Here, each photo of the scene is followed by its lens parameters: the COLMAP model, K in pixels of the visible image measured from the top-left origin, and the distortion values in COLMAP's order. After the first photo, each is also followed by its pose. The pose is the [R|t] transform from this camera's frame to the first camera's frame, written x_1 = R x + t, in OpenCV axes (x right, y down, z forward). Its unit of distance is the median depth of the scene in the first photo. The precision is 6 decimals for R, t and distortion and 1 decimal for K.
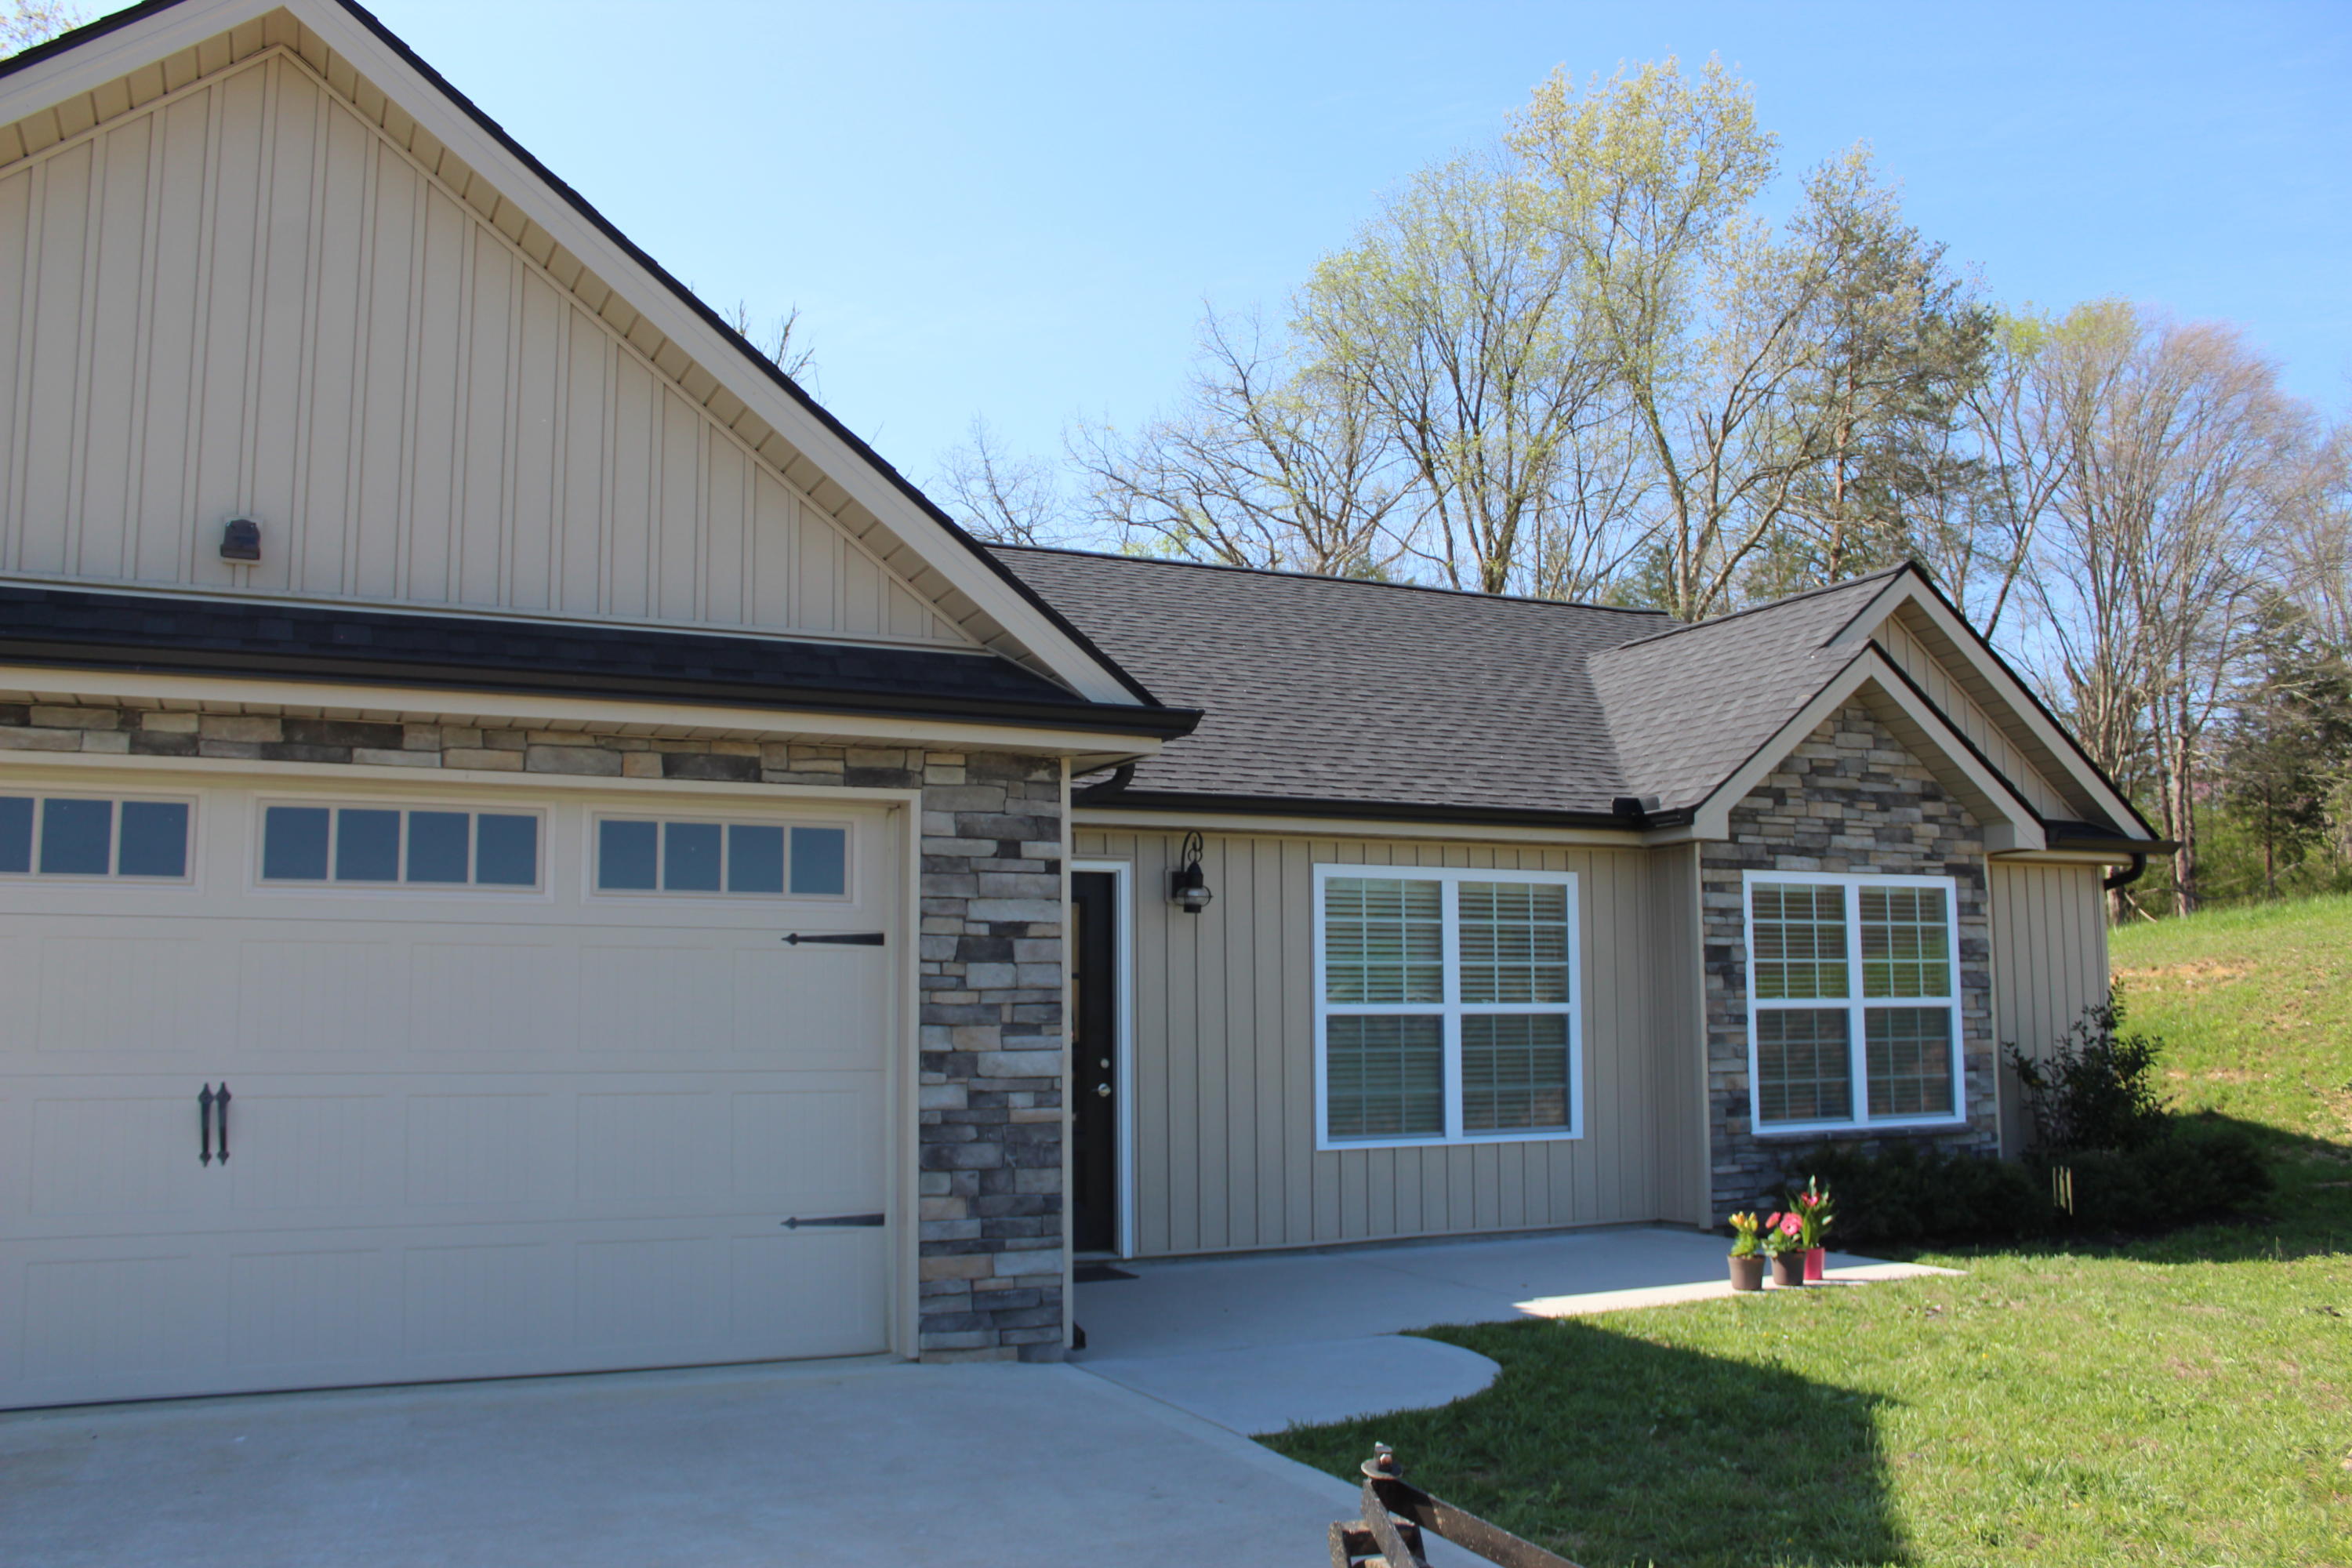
lens RADIAL K [[1943.8, 0, 1169.2], [0, 1943.8, 769.2], [0, 0, 1]] dist [-0.168857, 0.146995]
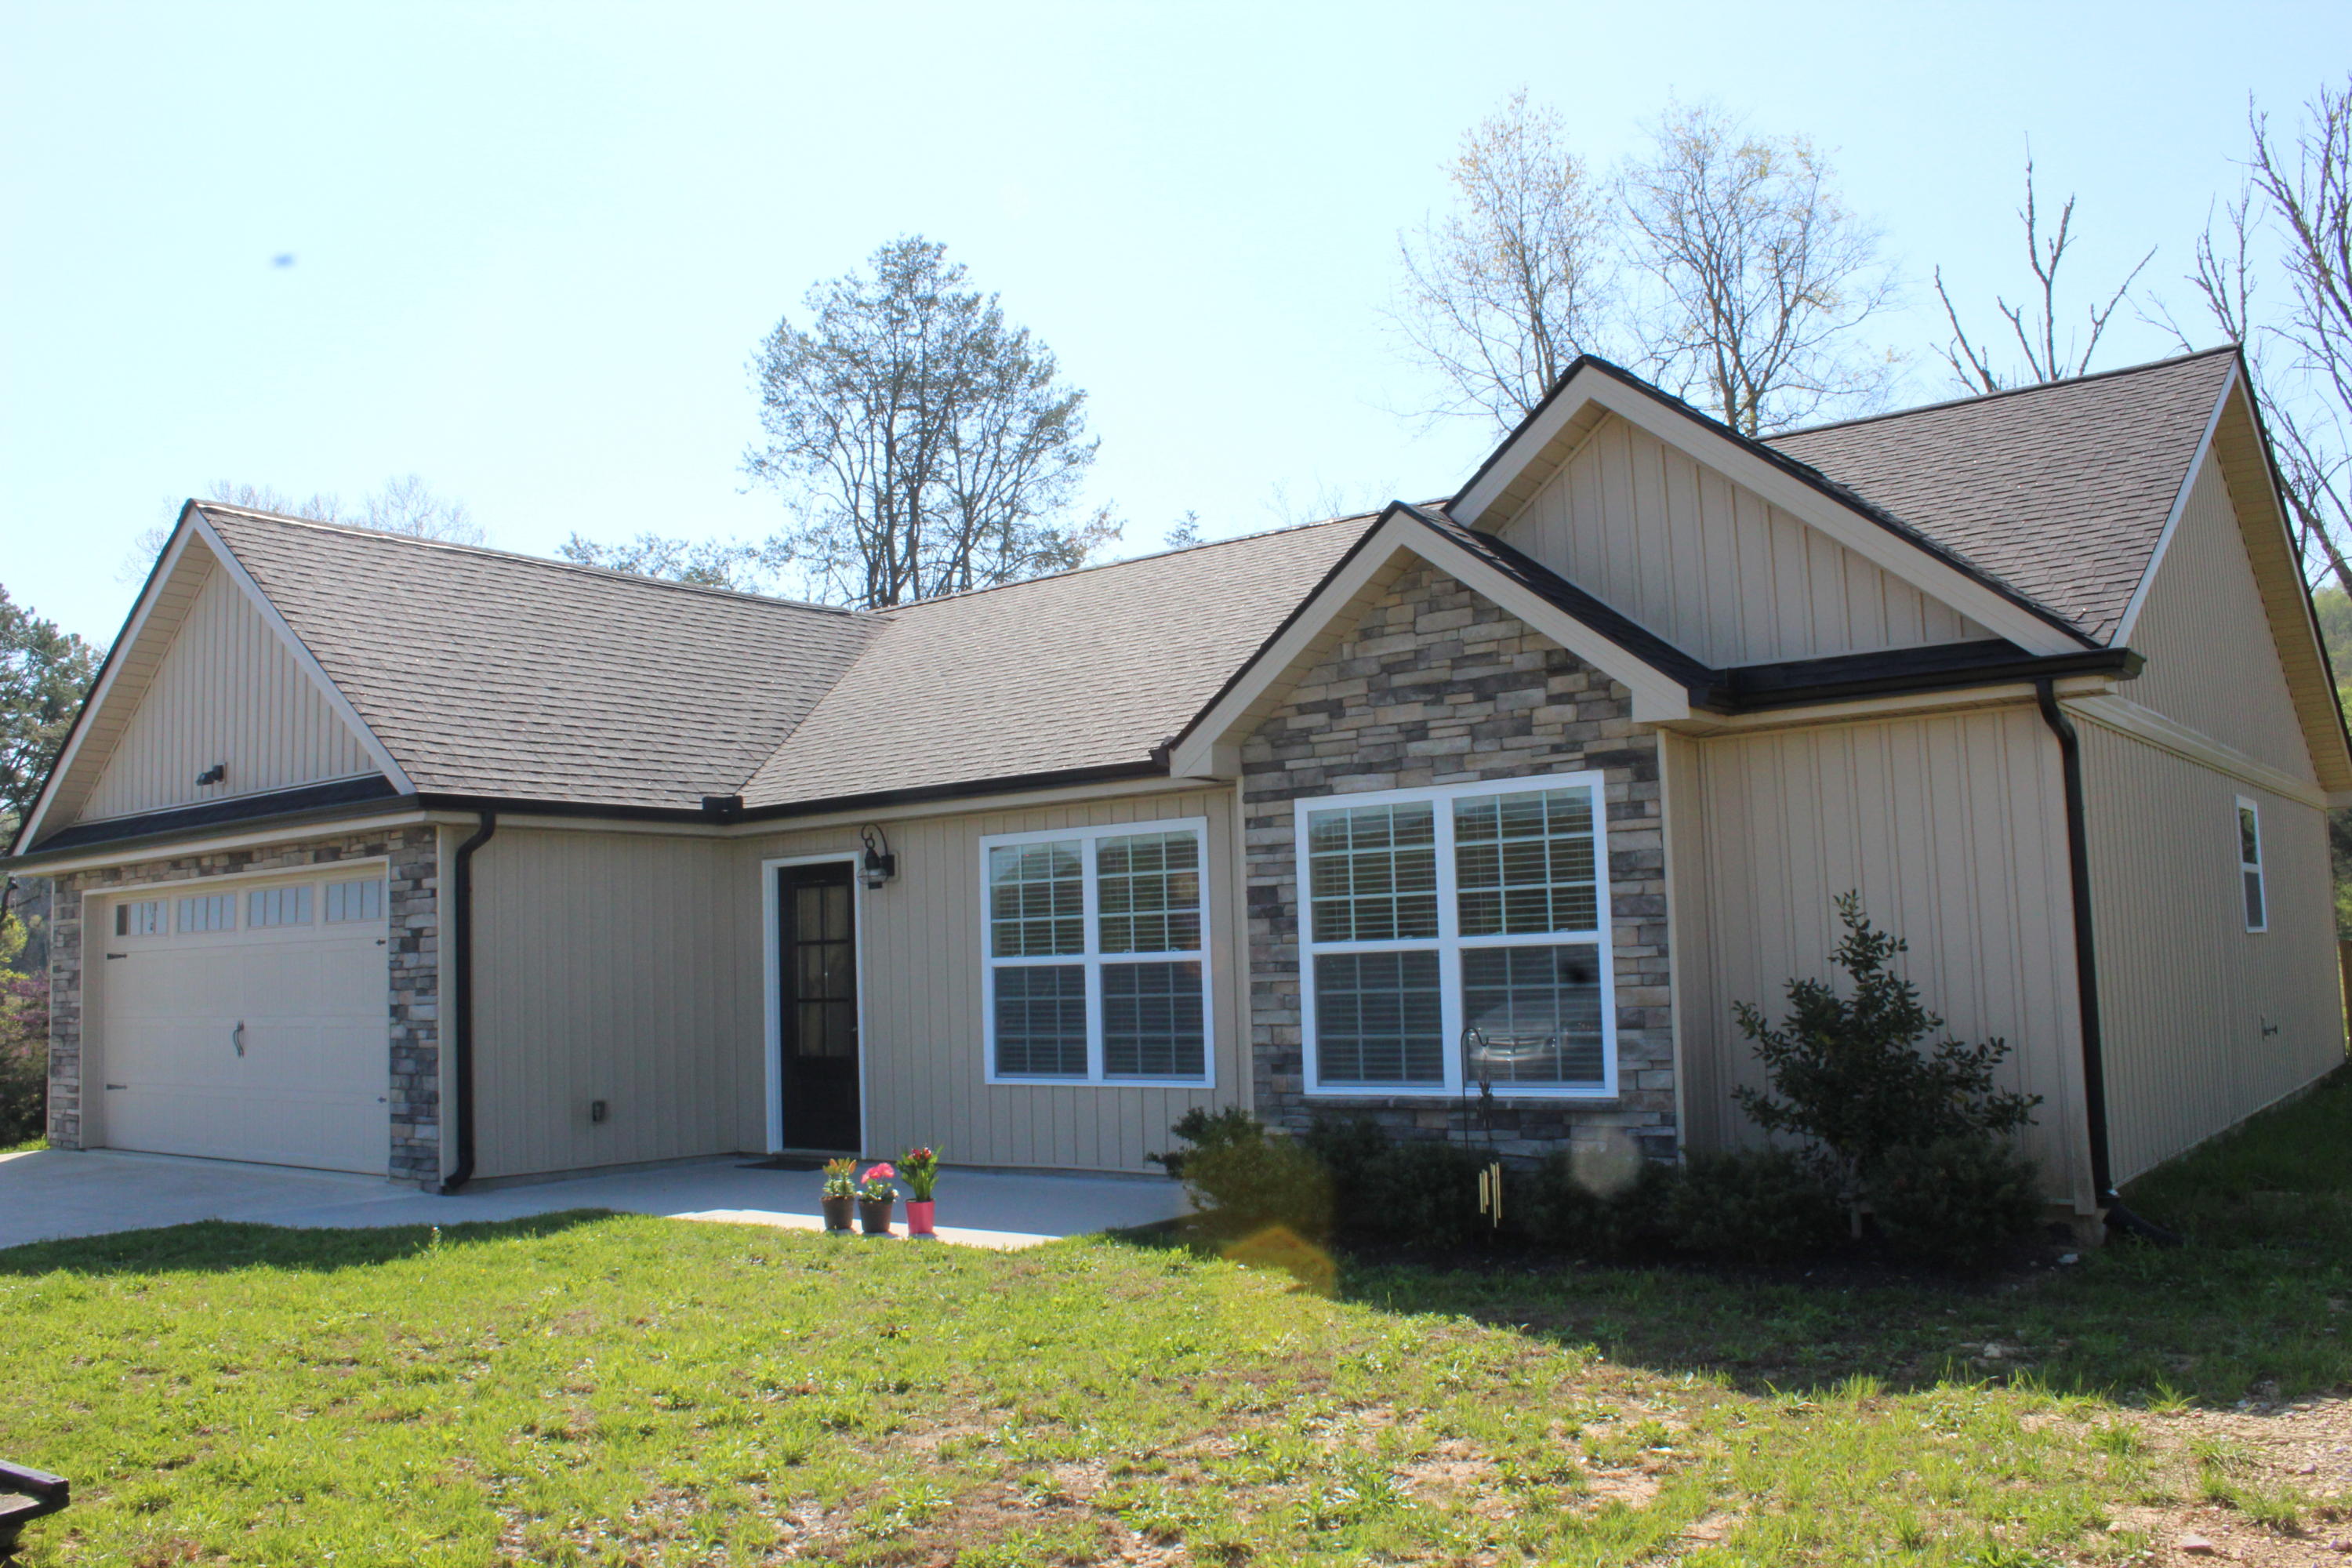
lens RADIAL K [[1943.8, 0, 1127.1], [0, 1943.8, 736.1], [0, 0, 1]] dist [-0.168857, 0.146995]
pose [[0.442644, -0.113751, -0.889453, 1.083017], [0.148836, 0.987482, -0.052218, 0.059628], [0.884259, -0.109268, 0.454033, 0.527880]]
